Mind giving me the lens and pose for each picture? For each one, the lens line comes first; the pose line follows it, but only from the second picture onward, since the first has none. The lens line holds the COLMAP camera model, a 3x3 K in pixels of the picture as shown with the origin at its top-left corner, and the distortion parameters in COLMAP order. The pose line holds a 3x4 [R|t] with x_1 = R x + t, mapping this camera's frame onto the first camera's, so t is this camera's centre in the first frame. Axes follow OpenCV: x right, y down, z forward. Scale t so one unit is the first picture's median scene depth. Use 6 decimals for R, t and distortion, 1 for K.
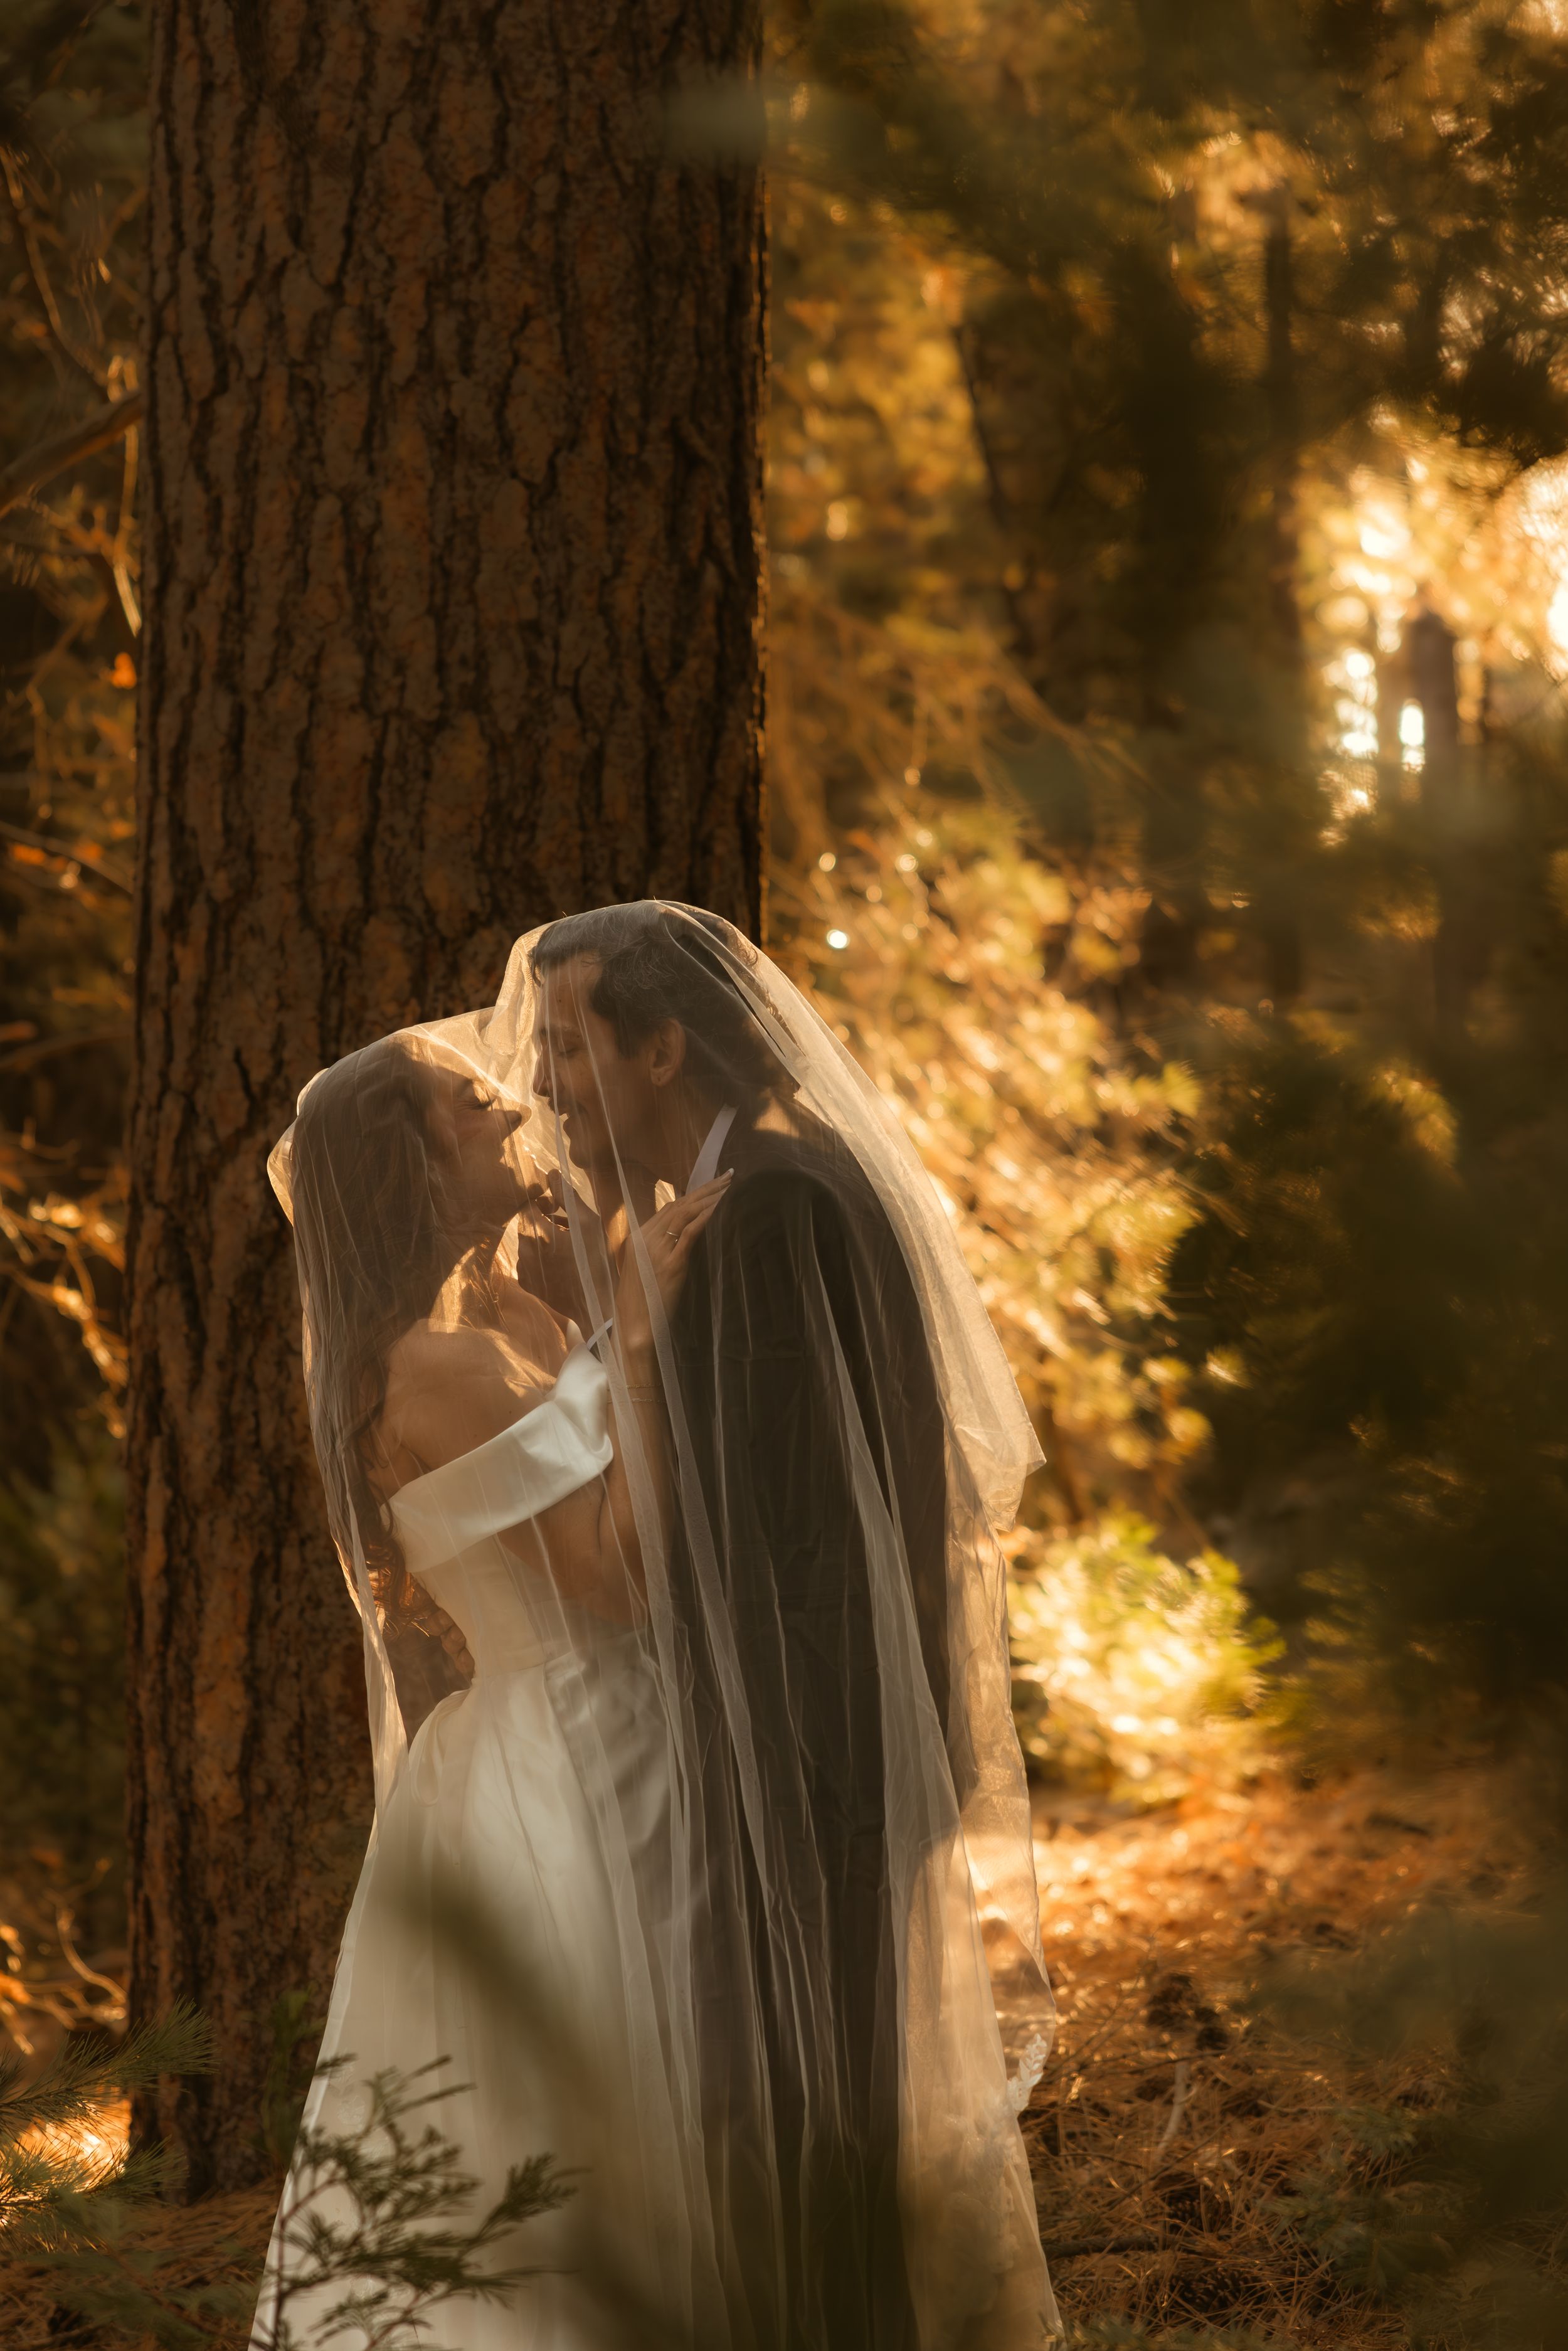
lens RADIAL K [[4711.4, 0, 776.2], [0, 4711.4, 1170.9], [0, 0, 1]] dist [0.044917, 0.000000]
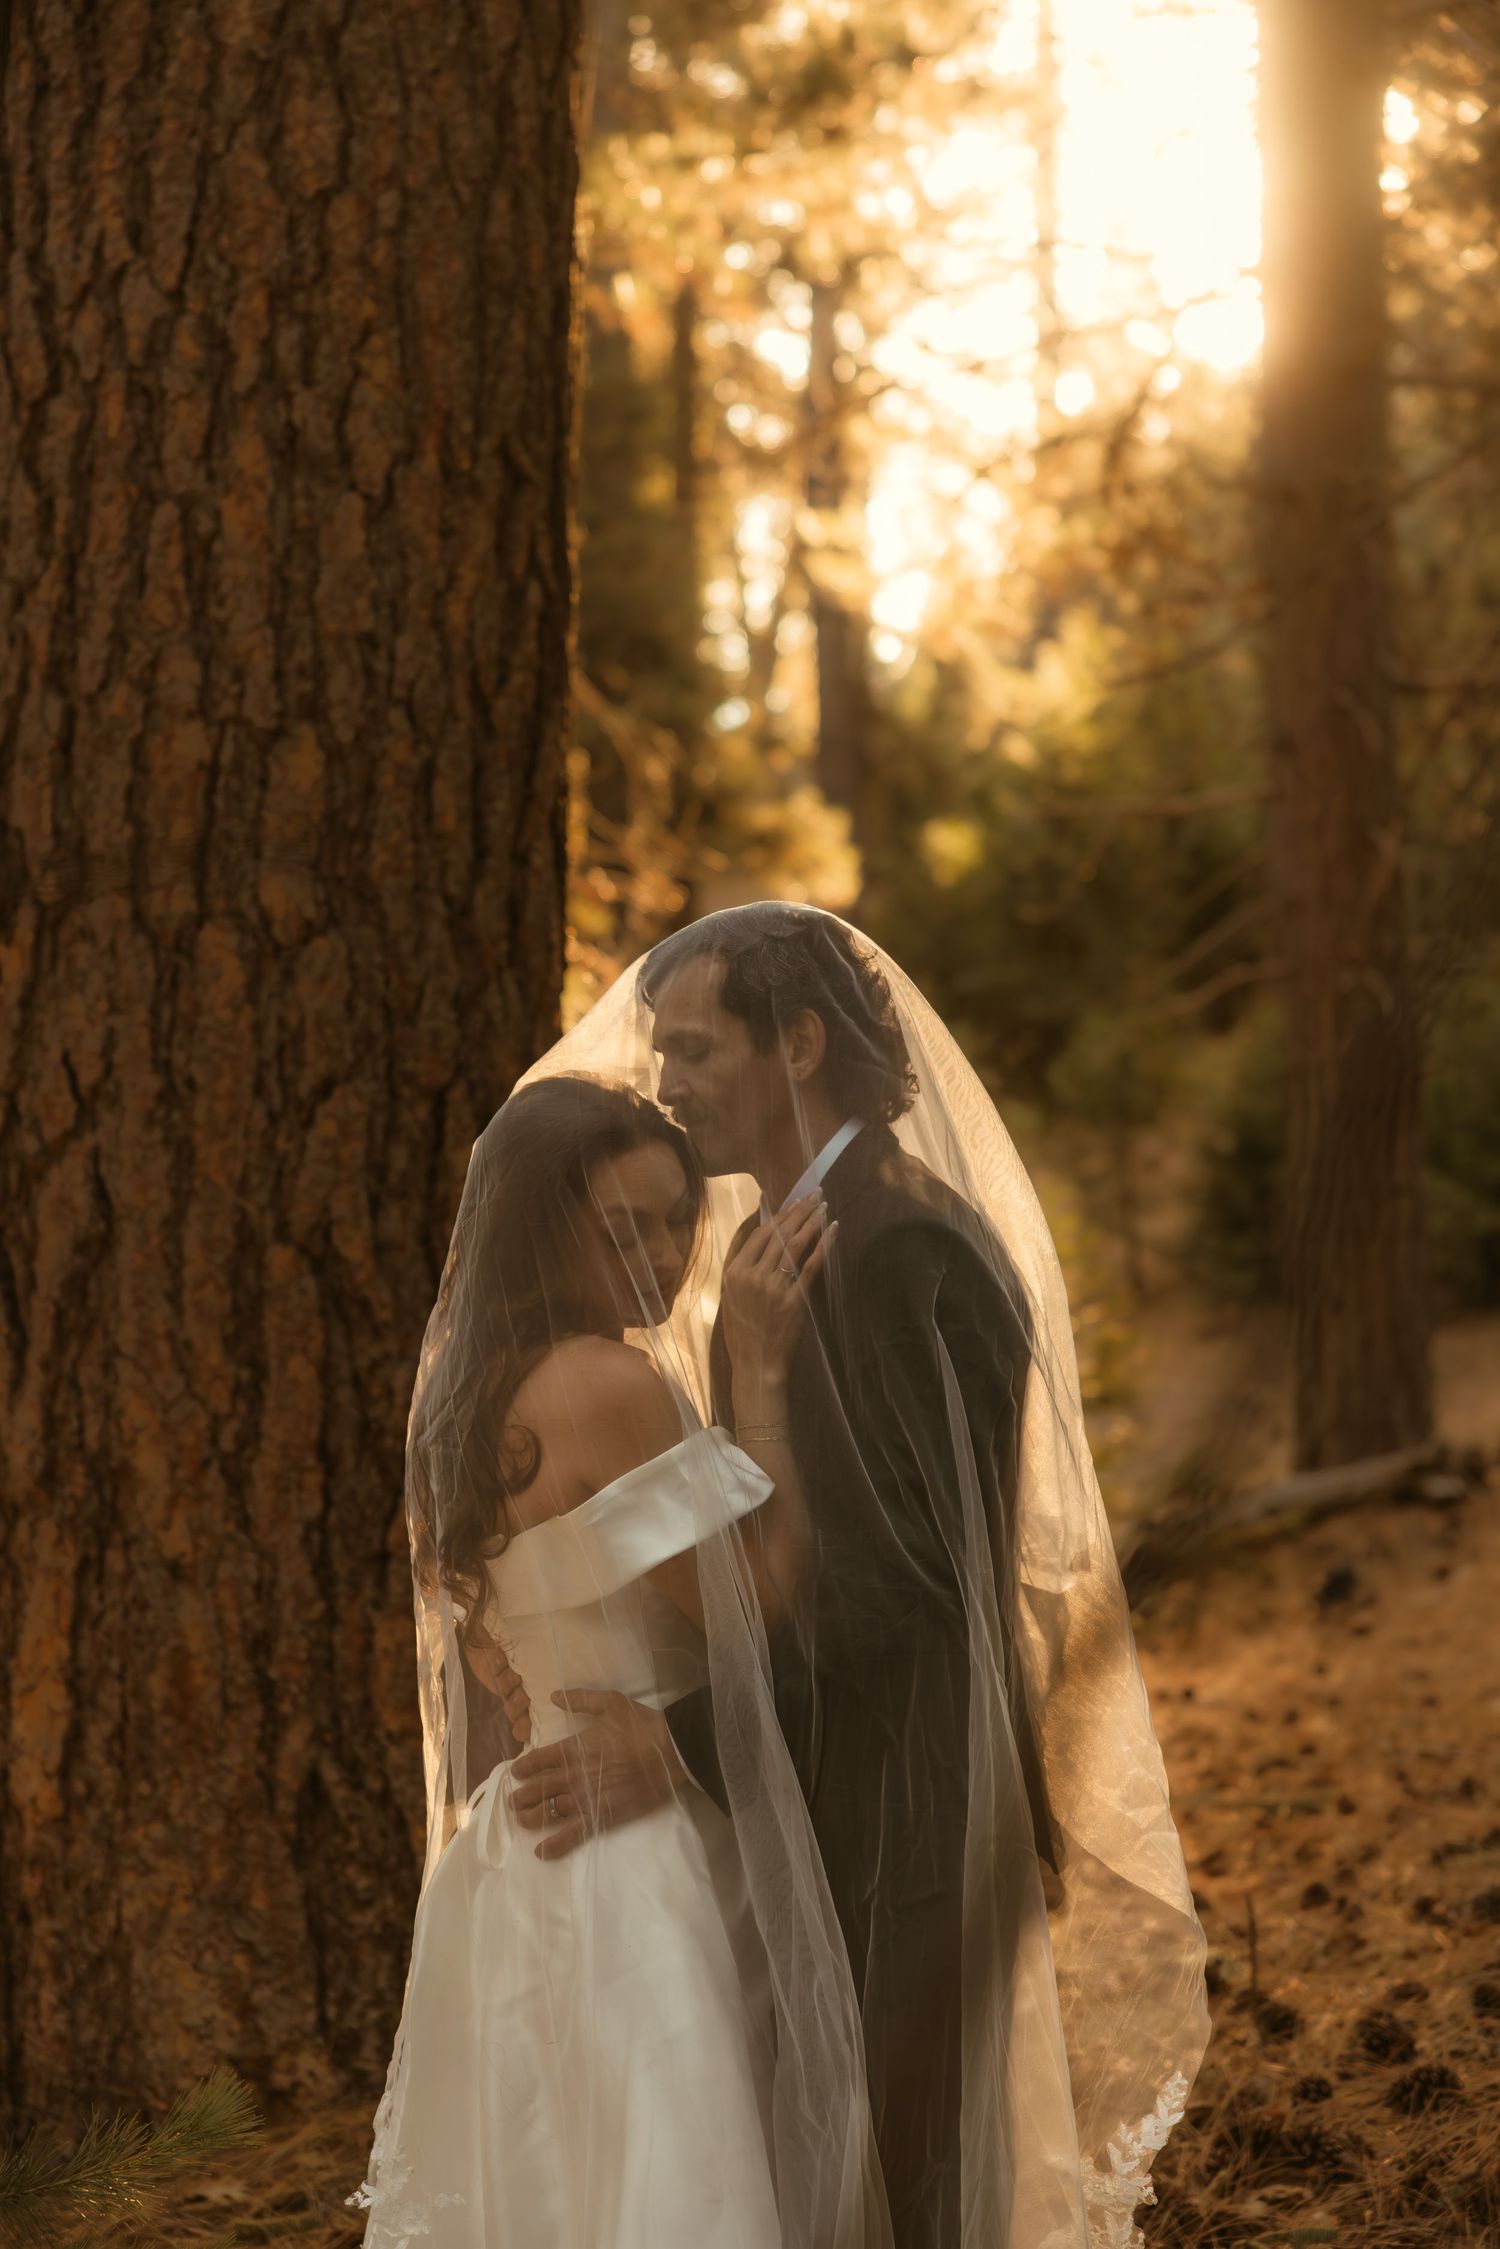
lens RADIAL K [[4273.7, 0, 753.6], [0, 4273.7, 1121.5], [0, 0, 1]] dist [0.040104, 0.000000]
pose [[0.990599, 0.013656, 0.136112, -0.093217], [-0.014729, 0.999868, 0.006878, -0.019380], [-0.136000, -0.008818, 0.990670, 0.079782]]
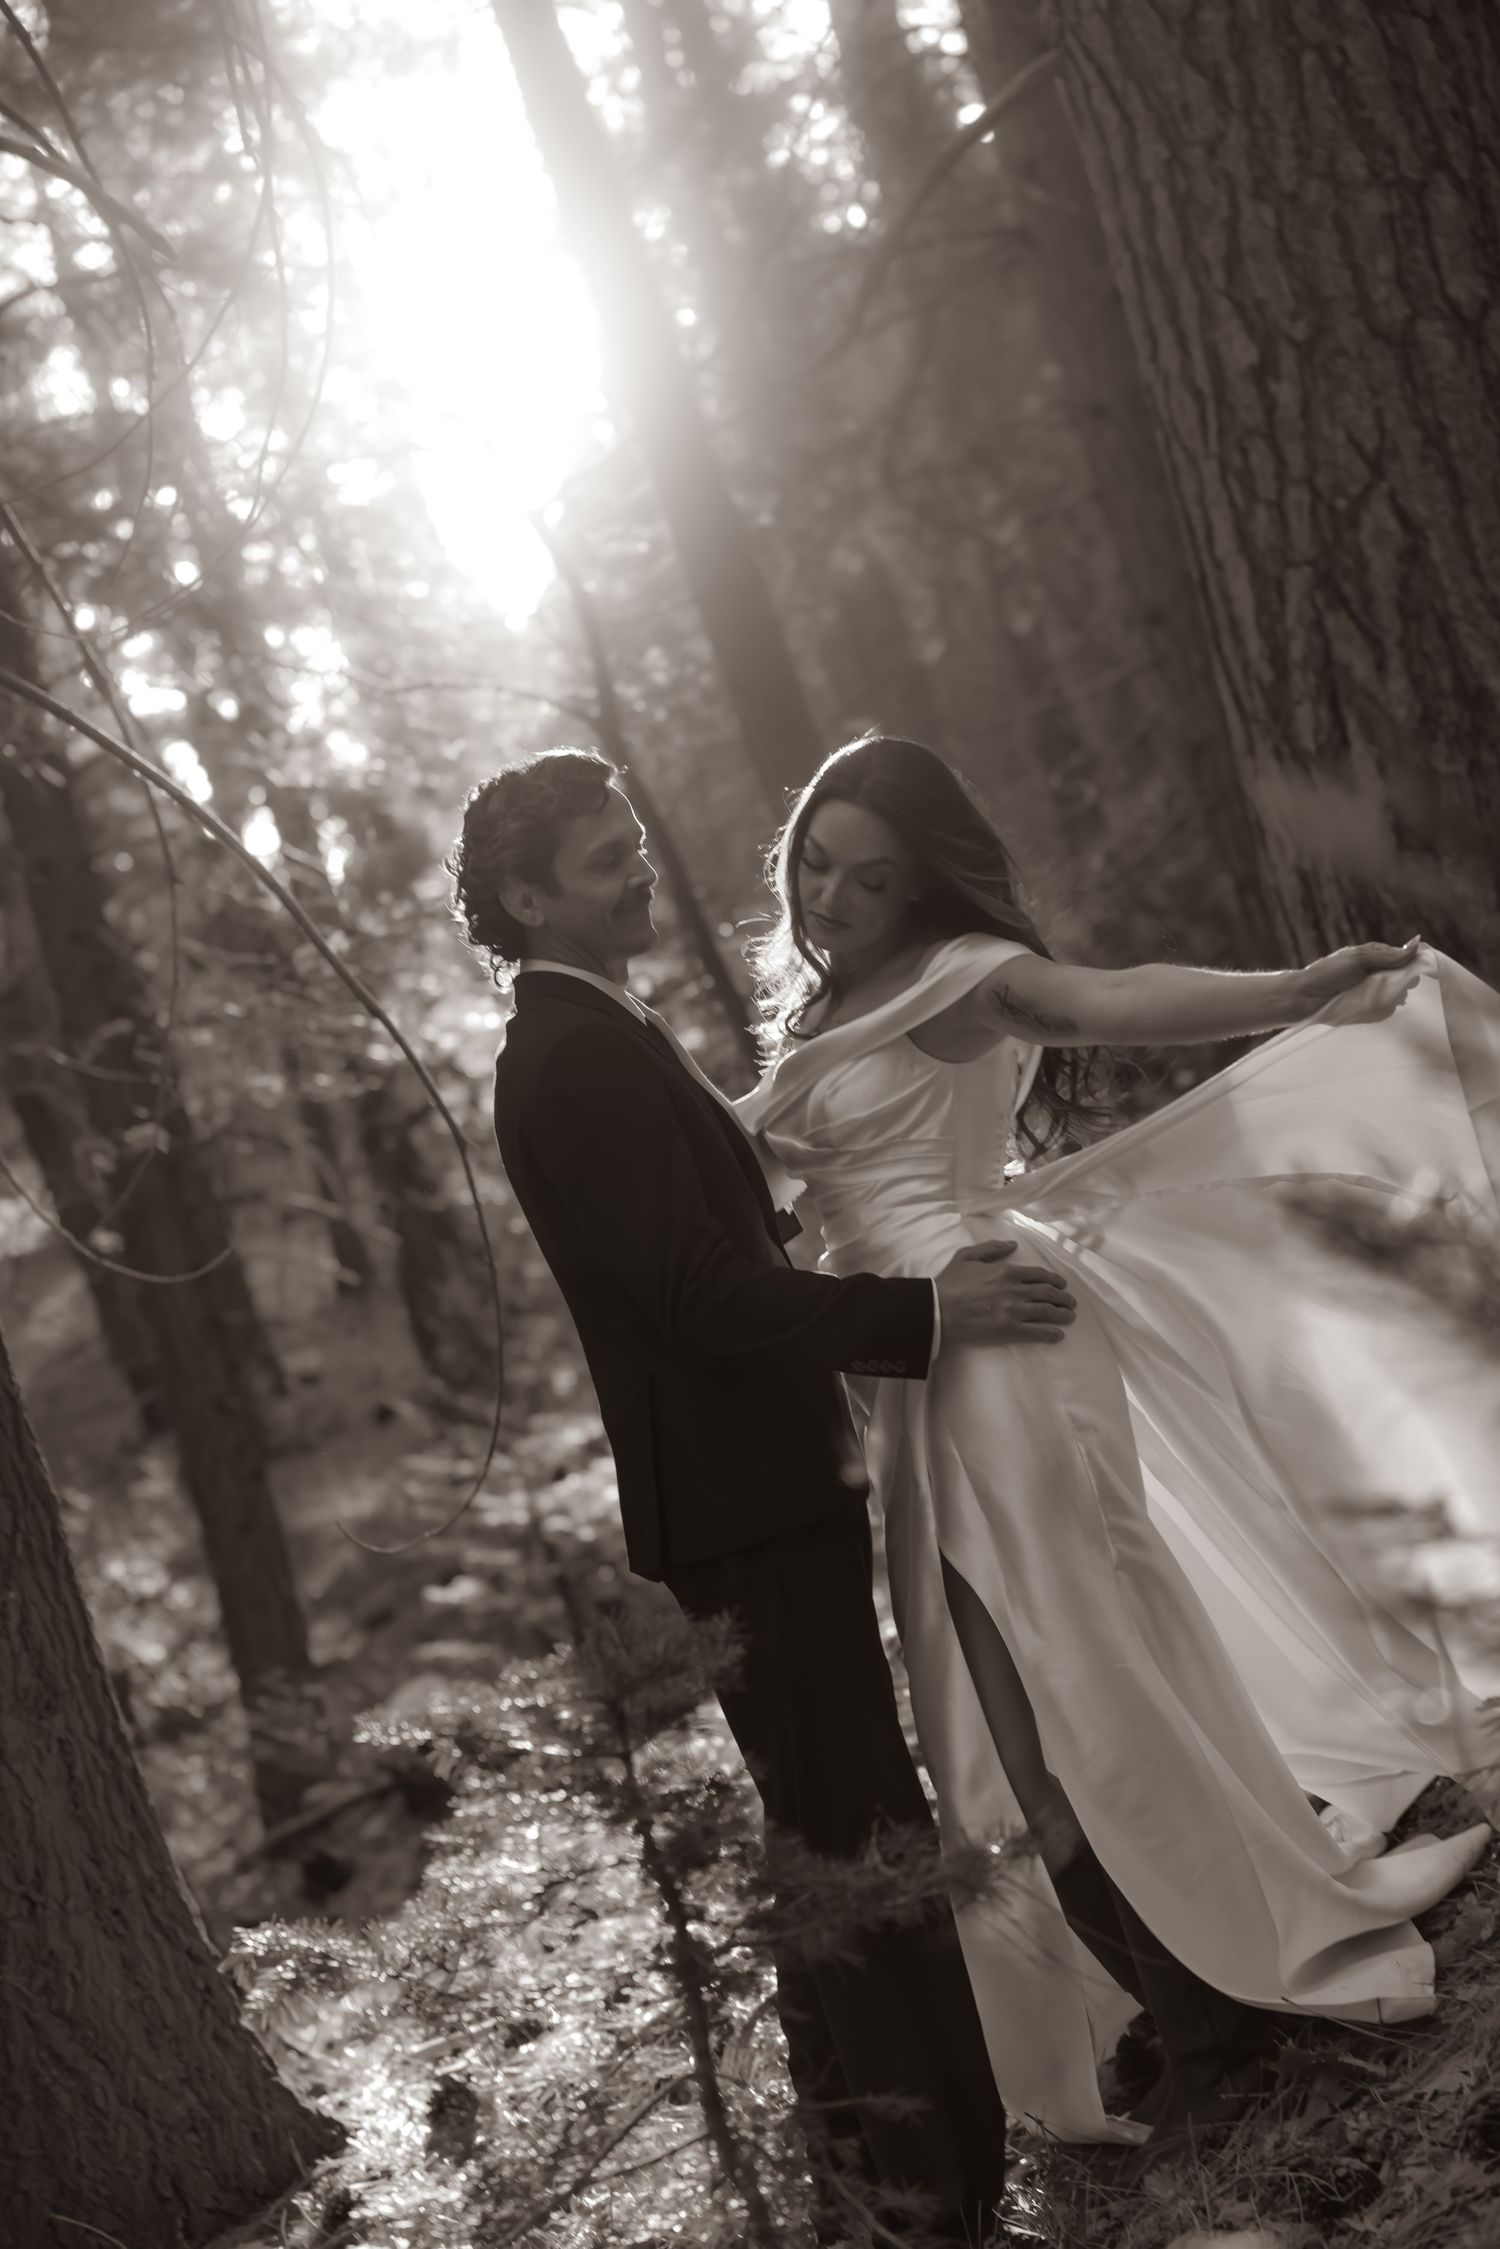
lens RADIAL K [[4273.7, 0, 757.2], [0, 4273.7, 1128.0], [0, 0, 1]] dist [0.040104, 0.000000]
pose [[0.923922, -0.254648, 0.285523, -0.710756], [0.275937, 0.960491, -0.036275, 0.176087], [-0.265005, 0.112302, 0.957685, -0.181970]]
